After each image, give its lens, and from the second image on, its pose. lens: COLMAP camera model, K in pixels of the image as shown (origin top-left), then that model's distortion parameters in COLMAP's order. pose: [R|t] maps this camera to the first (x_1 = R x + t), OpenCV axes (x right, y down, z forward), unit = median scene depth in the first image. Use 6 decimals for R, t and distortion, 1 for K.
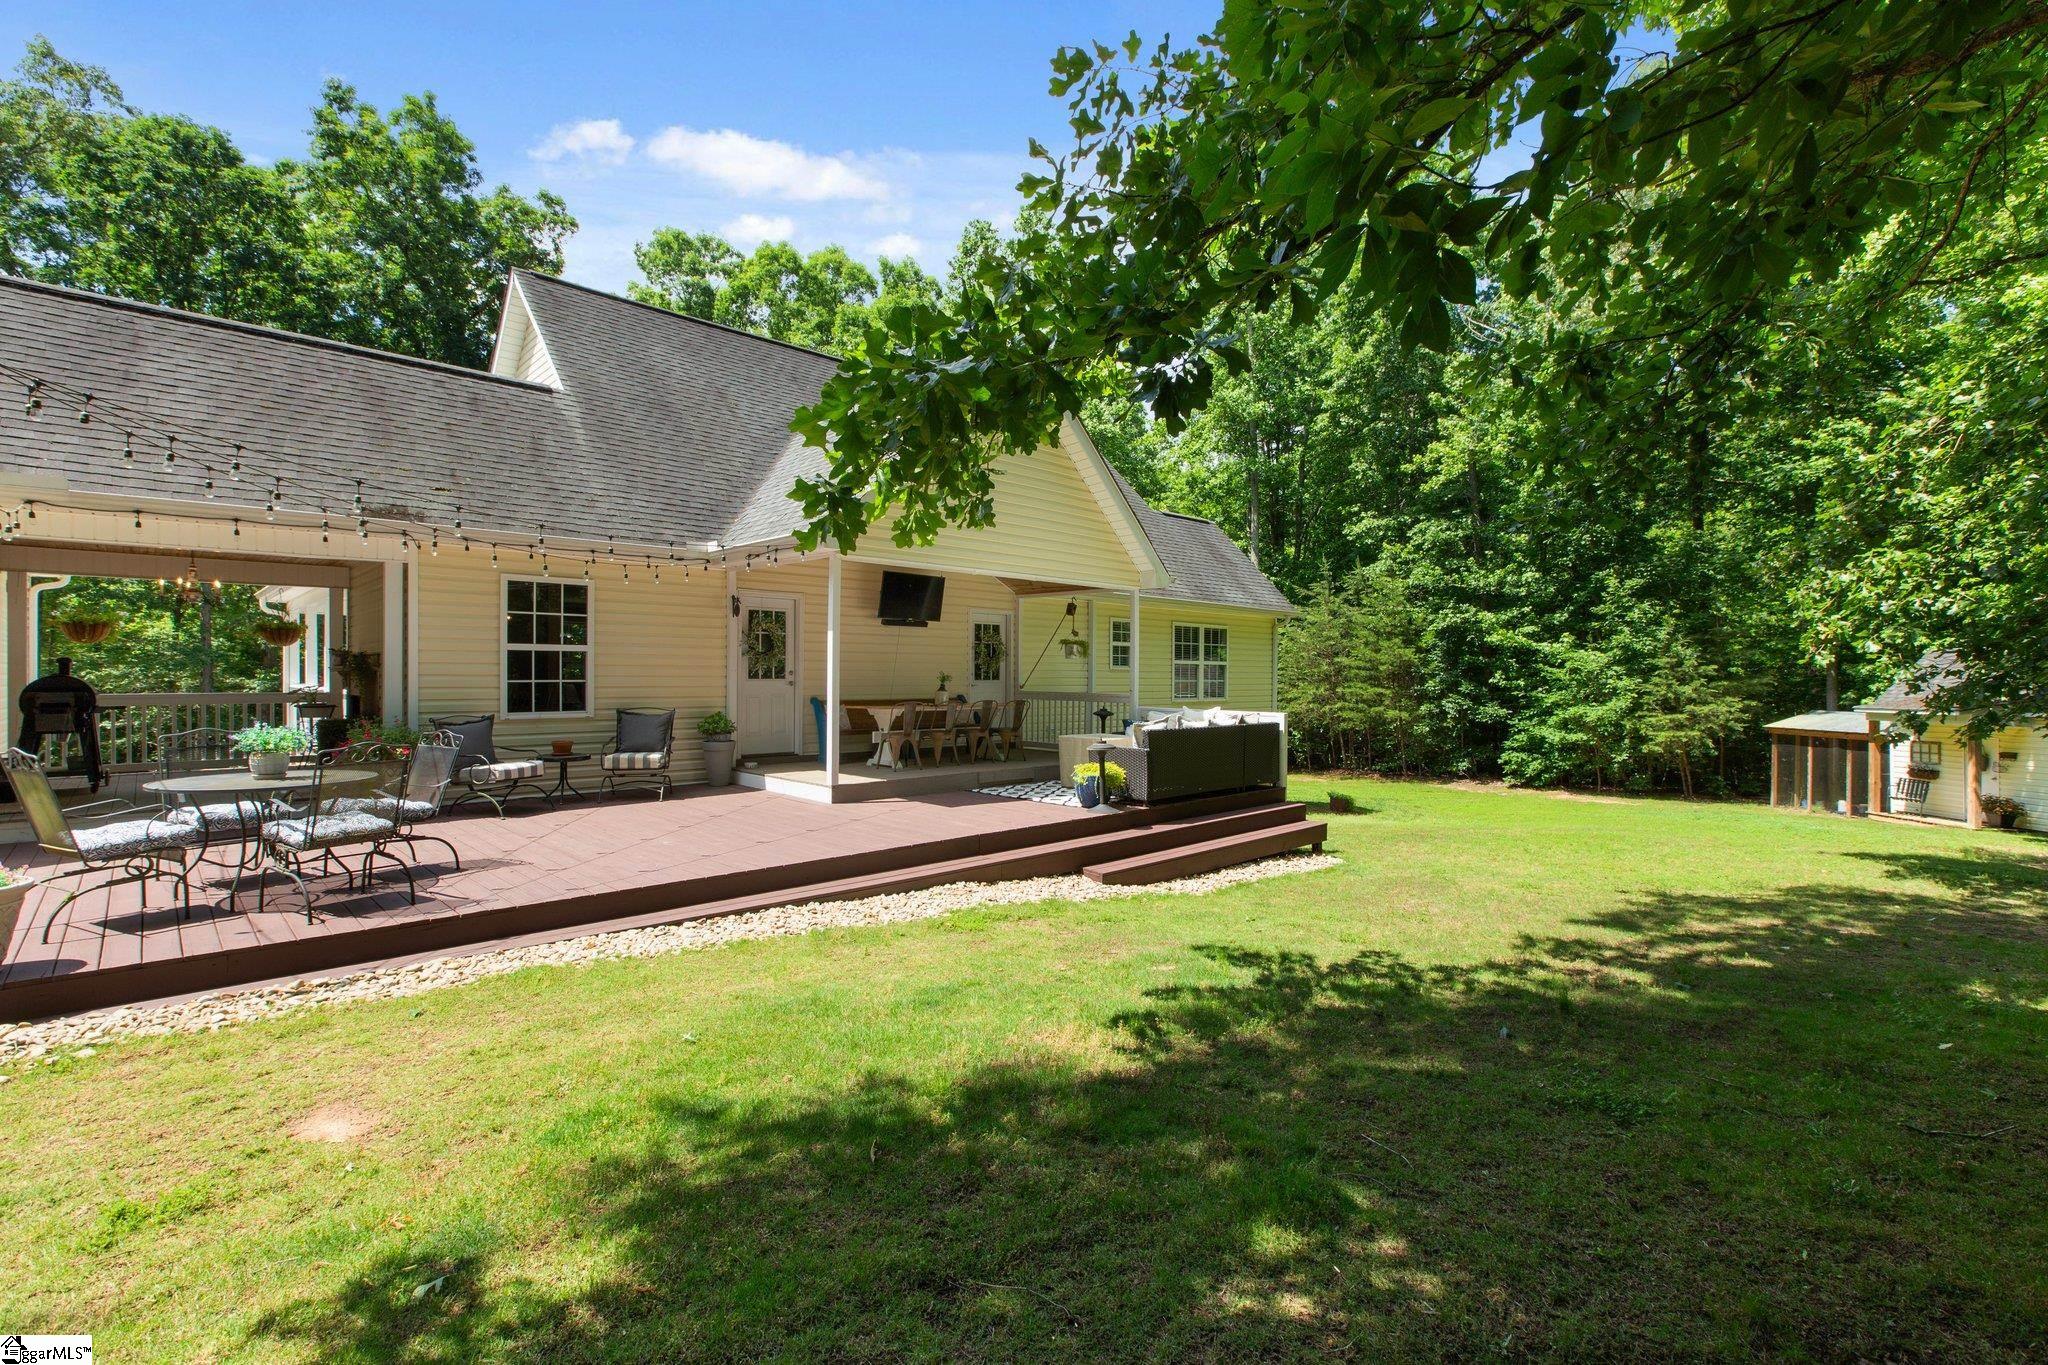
lens RADIAL K [[906.1, 0, 1024.0], [0, 906.1, 682.5], [0, 0, 1]] dist [-0.001366, -0.000455]
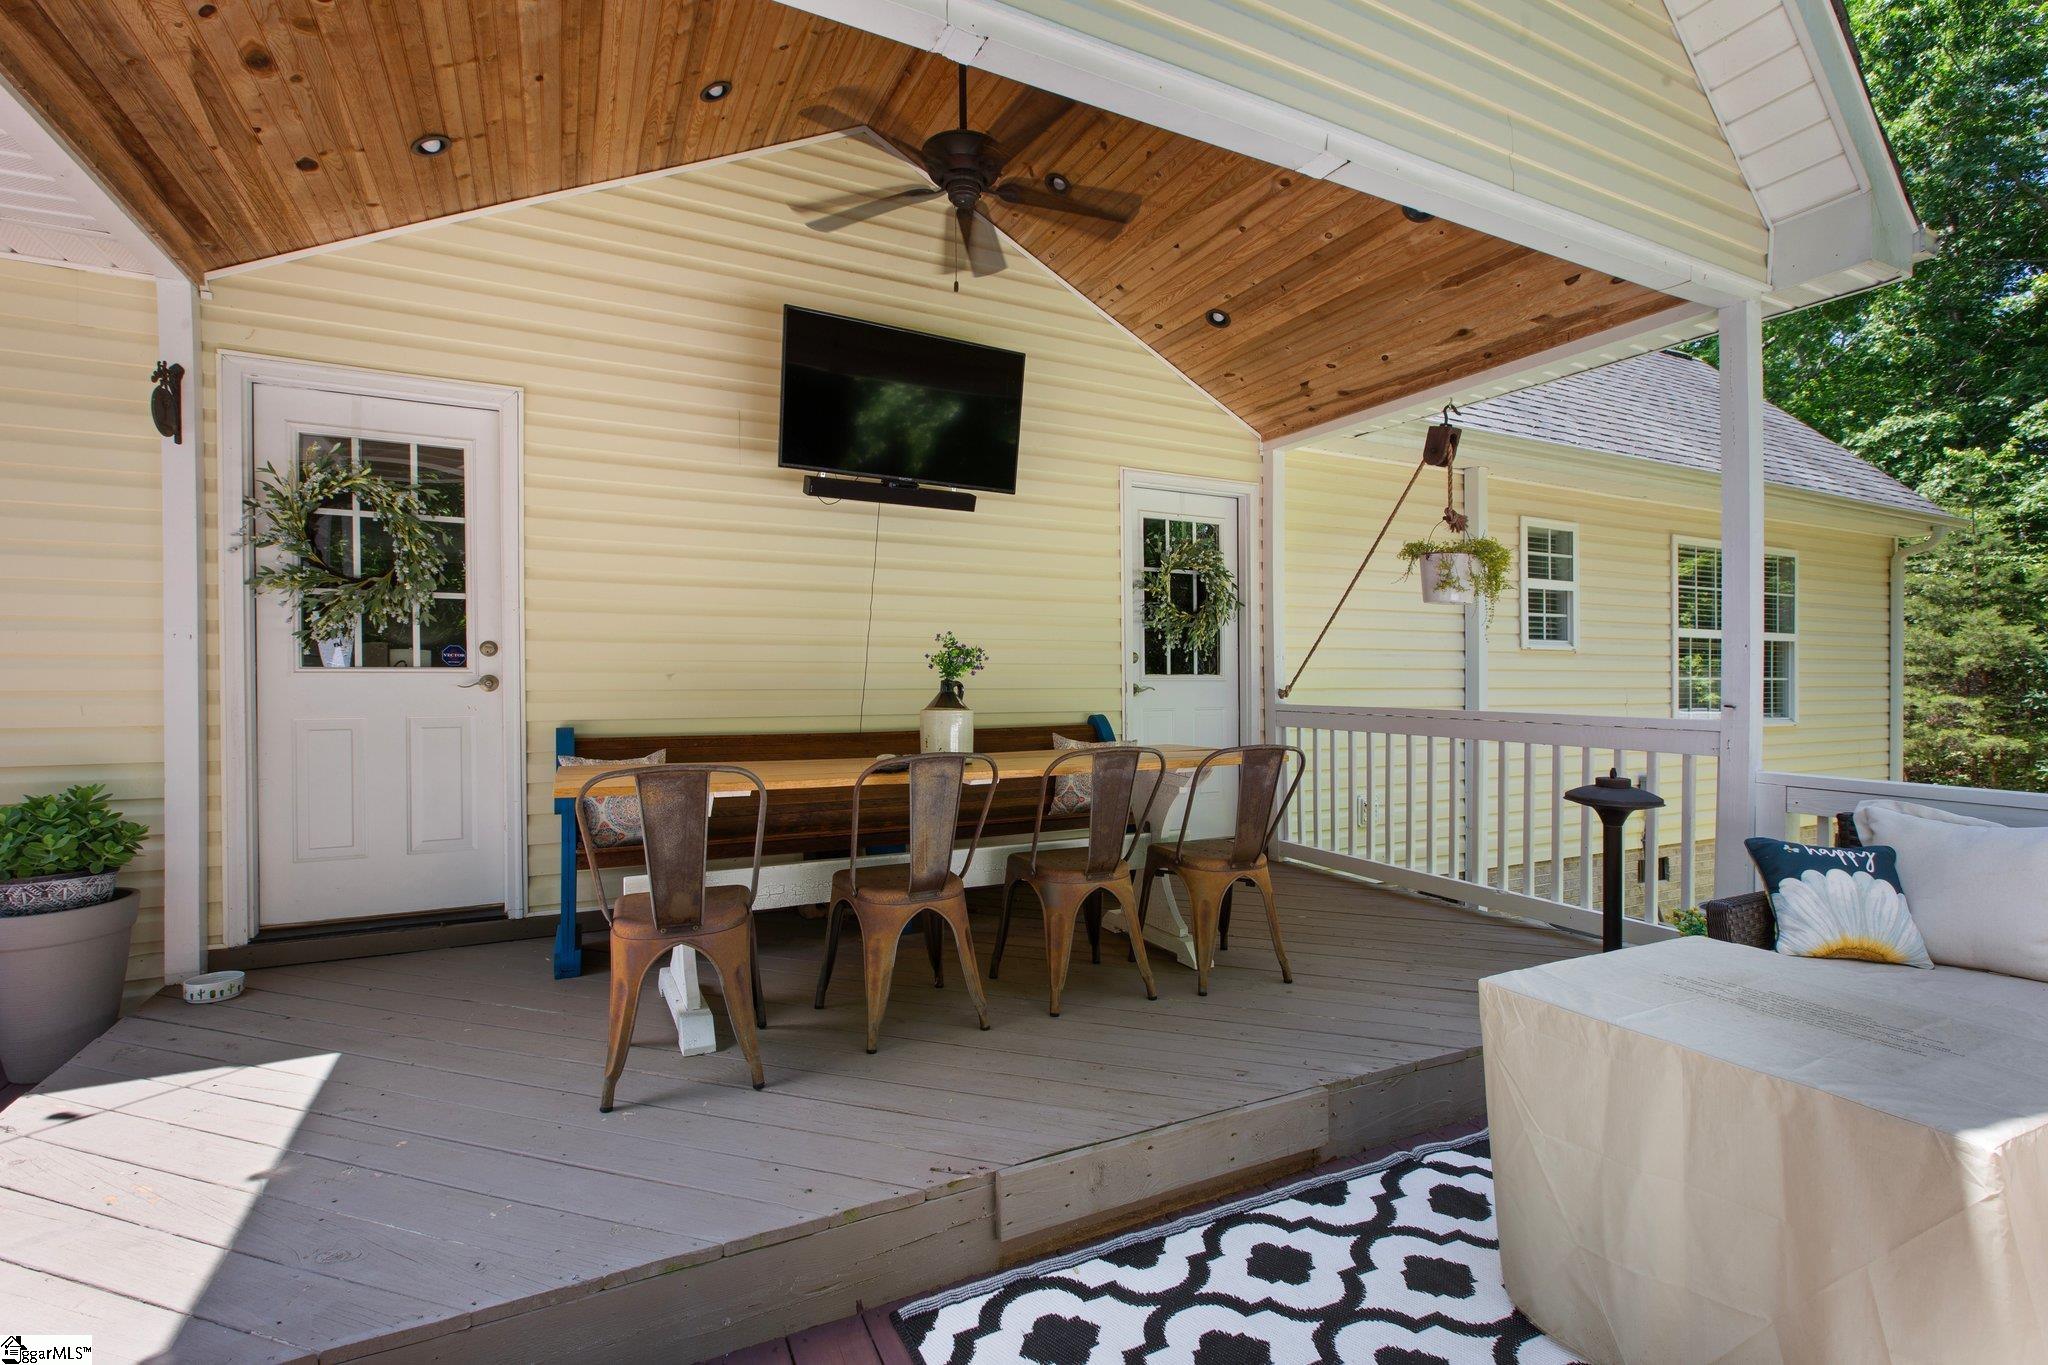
lens RADIAL K [[925.0, 0, 1030.4], [0, 925.0, 685.3], [0, 0, 1]] dist [0.000320, 0.000483]
pose [[0.957838, -0.005624, -0.287254, 0.003968], [0.003527, 0.999963, -0.007817, 0.002354], [0.287287, 0.006474, 0.957823, 0.355050]]
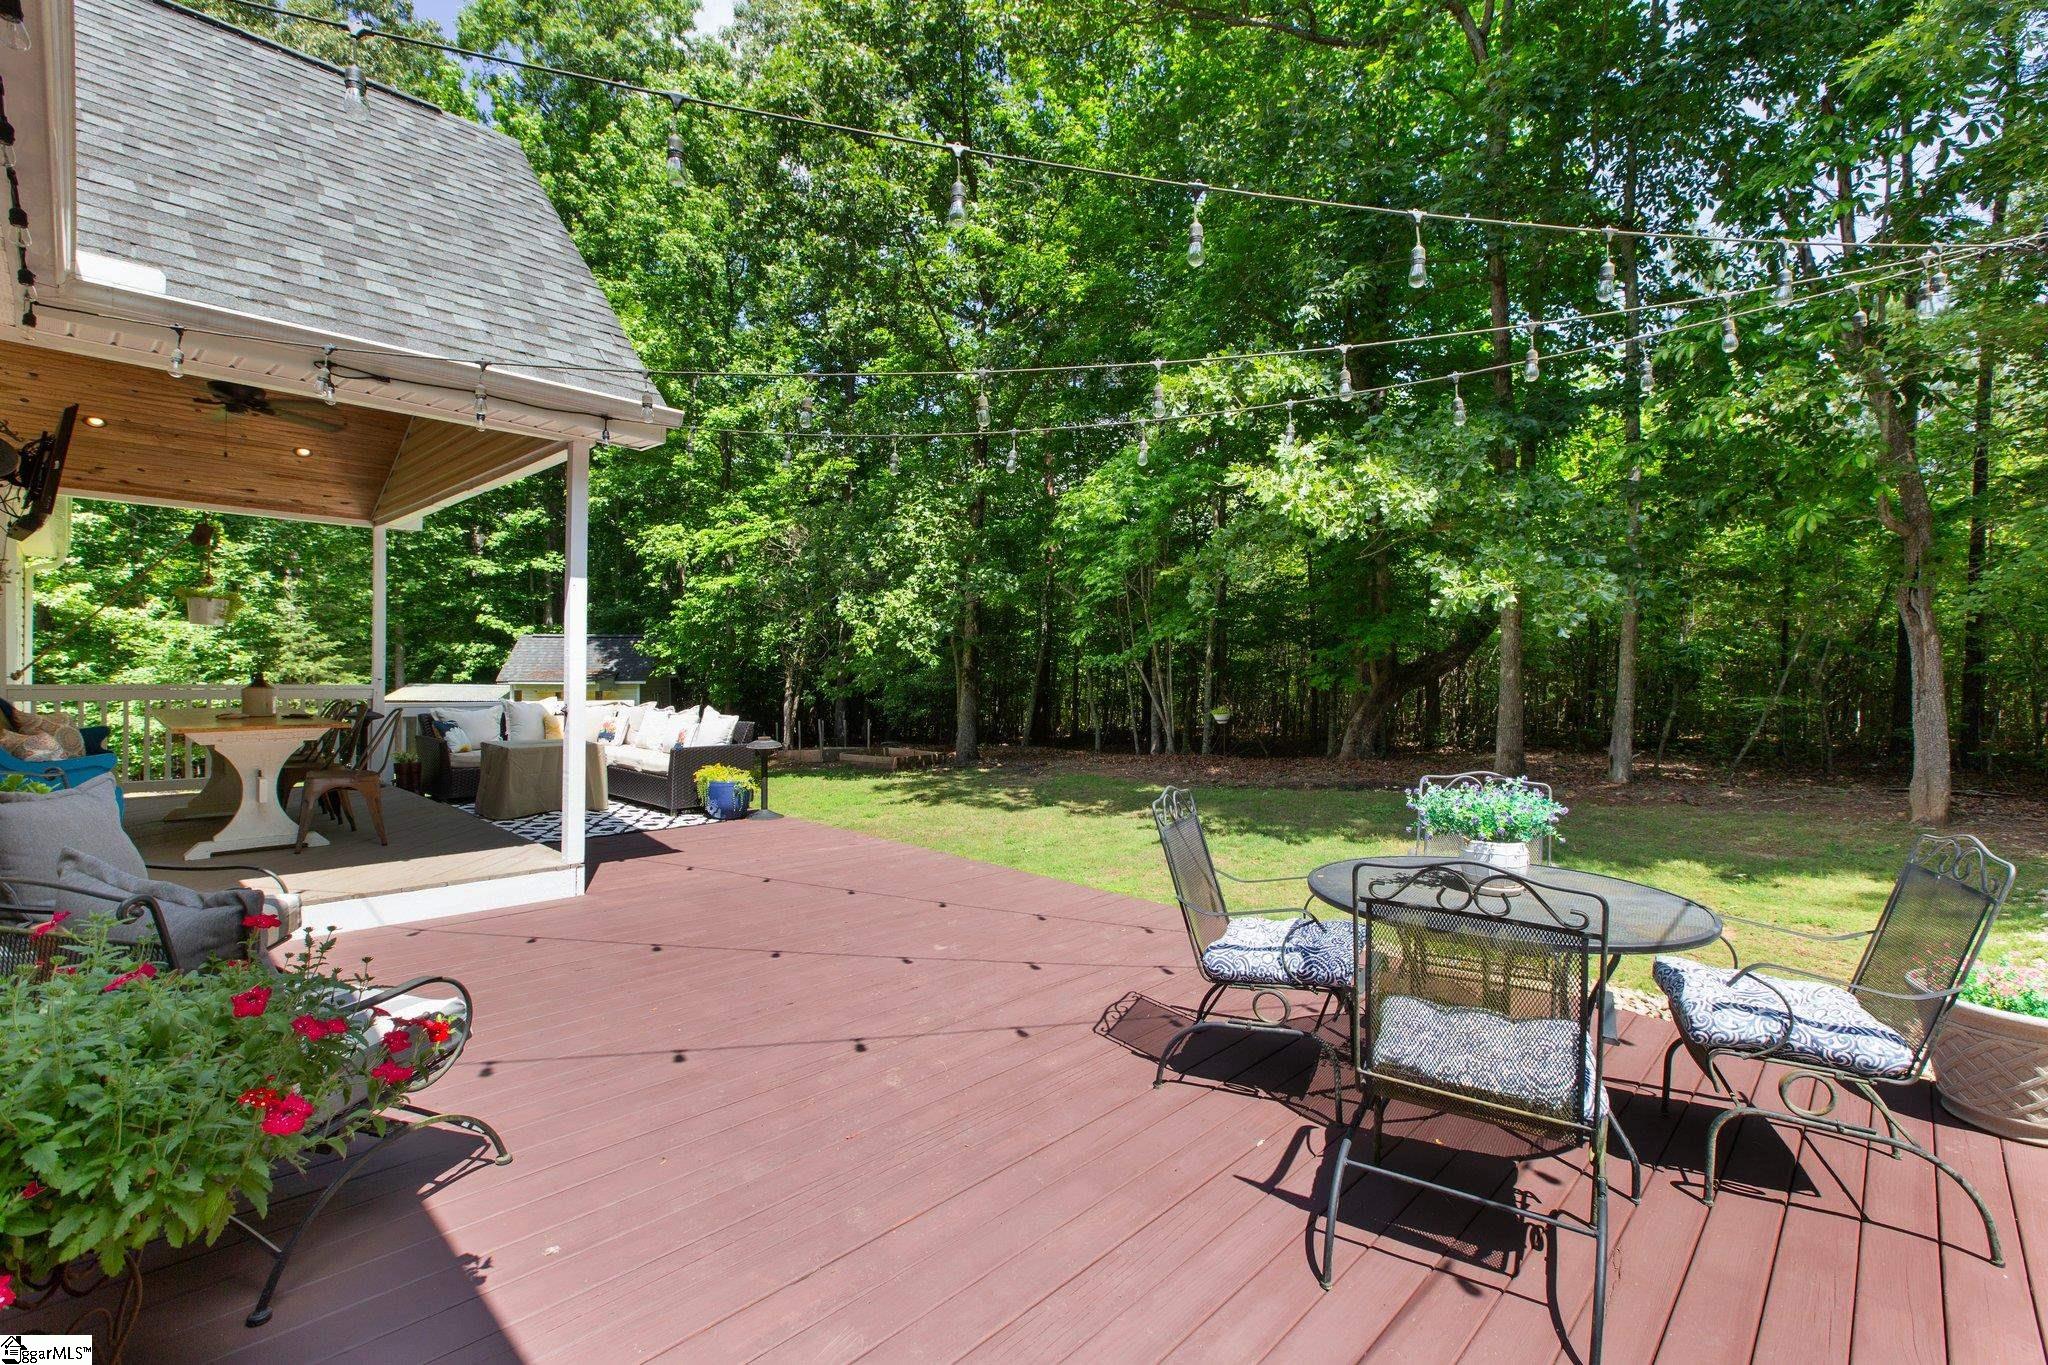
lens RADIAL K [[925.0, 0, 1030.4], [0, 925.0, 685.3], [0, 0, 1]] dist [0.000320, 0.000483]
pose [[-0.041821, -0.026496, 0.998774, -0.293811], [-0.008791, 0.999619, 0.026150, -0.004454], [-0.999086, -0.007686, -0.042038, 0.278392]]
